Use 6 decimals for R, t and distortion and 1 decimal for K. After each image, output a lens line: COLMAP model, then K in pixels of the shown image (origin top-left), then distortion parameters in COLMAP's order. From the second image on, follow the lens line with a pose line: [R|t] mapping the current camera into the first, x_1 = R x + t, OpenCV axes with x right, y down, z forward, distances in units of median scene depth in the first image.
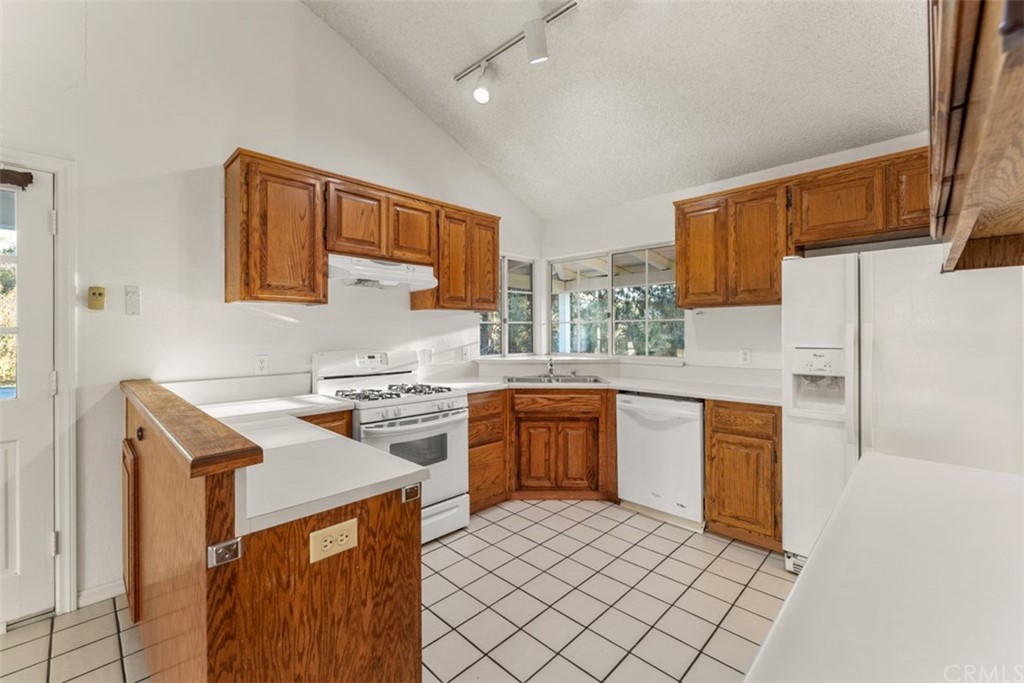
lens RADIAL K [[415.8, 0, 505.9], [0, 415.8, 351.7], [0, 0, 1]] dist [-0.011208, 0.000144]
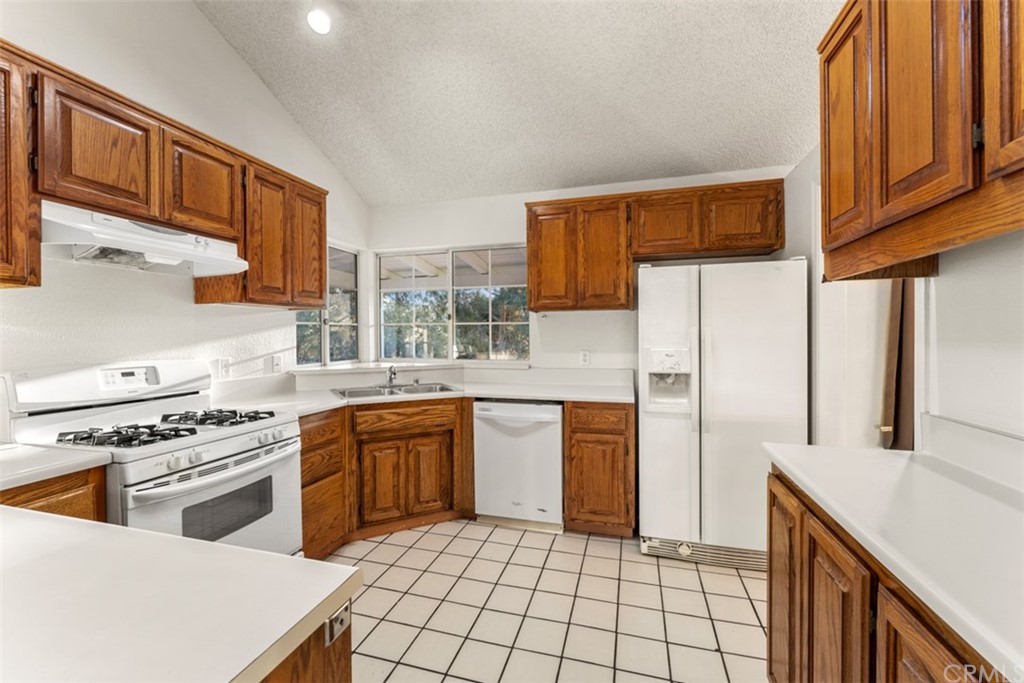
lens RADIAL K [[415.8, 0, 505.9], [0, 415.8, 351.7], [0, 0, 1]] dist [-0.011208, 0.000144]
pose [[0.878200, -0.019546, 0.477894, -0.120237], [0.023861, 0.999711, -0.002961, -0.005763], [-0.477698, 0.014003, 0.878413, 0.169385]]
